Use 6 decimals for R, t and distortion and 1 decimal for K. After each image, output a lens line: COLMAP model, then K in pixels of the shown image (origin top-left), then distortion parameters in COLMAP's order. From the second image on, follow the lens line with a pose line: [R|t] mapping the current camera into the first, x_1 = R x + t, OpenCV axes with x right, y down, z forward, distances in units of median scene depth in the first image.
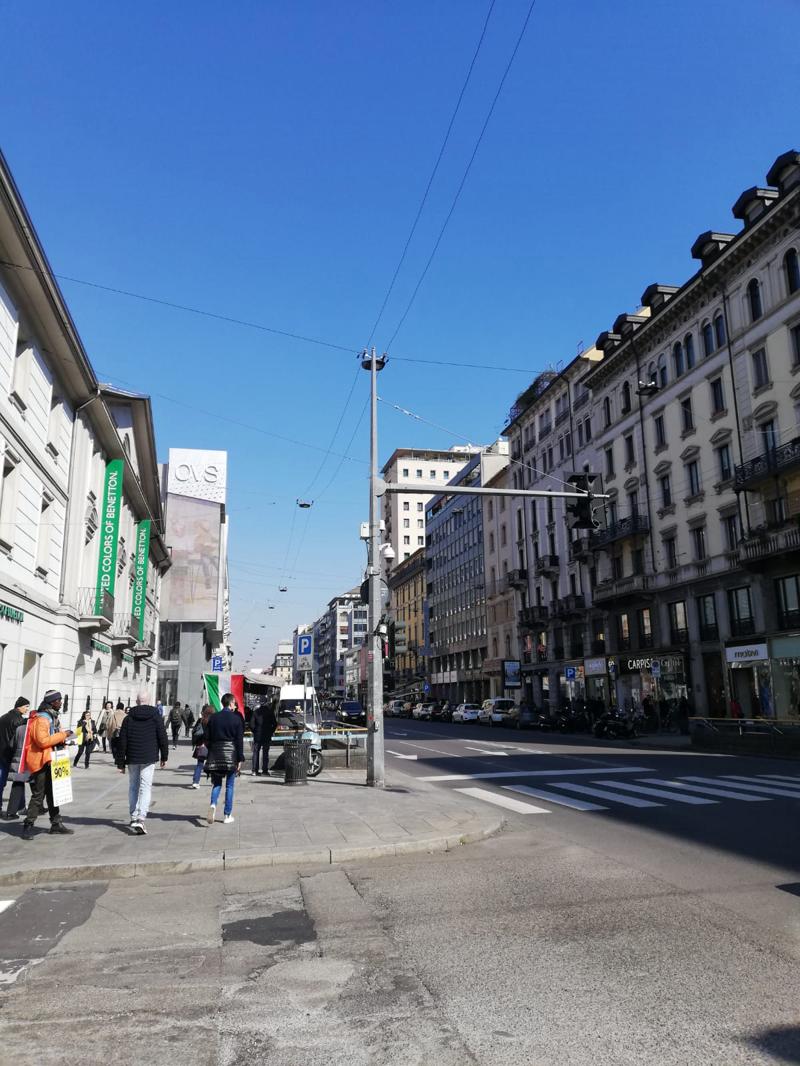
lens RADIAL K [[815.6, 0, 412.1], [0, 815.6, 525.4], [0, 0, 1]] dist [0.111030, -0.159100]
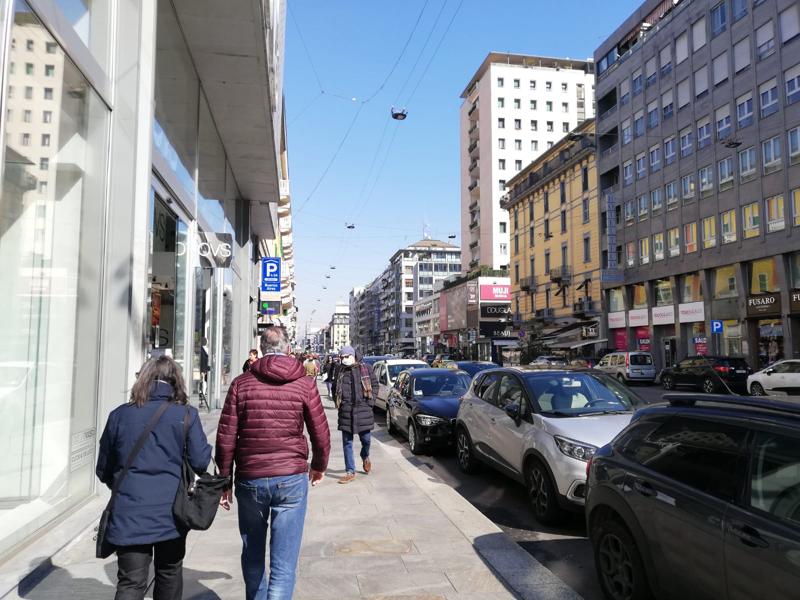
lens RADIAL K [[545.3, 0, 382.3], [0, 545.3, 305.1], [0, 0, 1]] dist [0.001302, -0.005112]
pose [[0.998321, 0.006144, -0.057589, -0.077376], [0.000992, 0.992397, 0.123074, 0.074398], [0.057907, -0.122924, 0.990725, 0.347329]]
